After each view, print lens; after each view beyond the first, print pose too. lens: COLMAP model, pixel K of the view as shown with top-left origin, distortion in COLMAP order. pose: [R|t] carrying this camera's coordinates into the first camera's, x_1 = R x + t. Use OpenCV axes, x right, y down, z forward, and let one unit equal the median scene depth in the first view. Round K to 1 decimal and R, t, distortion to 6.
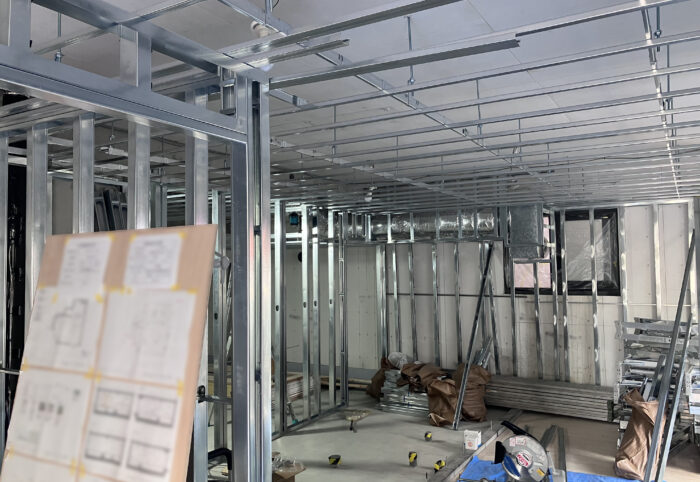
lens RADIAL K [[573.0, 0, 349.4], [0, 573.0, 240.2], [0, 0, 1]] dist [0.027299, -0.000453]
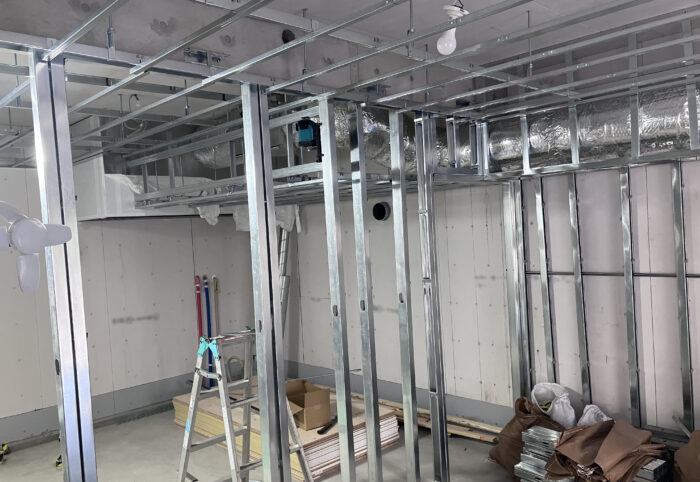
lens RADIAL K [[573.0, 0, 337.8], [0, 573.0, 260.2], [0, 0, 1]] dist [0.027299, -0.000453]
pose [[0.957488, -0.030869, -0.286816, 0.053093], [0.063033, 0.992620, 0.103595, 0.016679], [0.281502, -0.117270, 0.952368, 0.459704]]
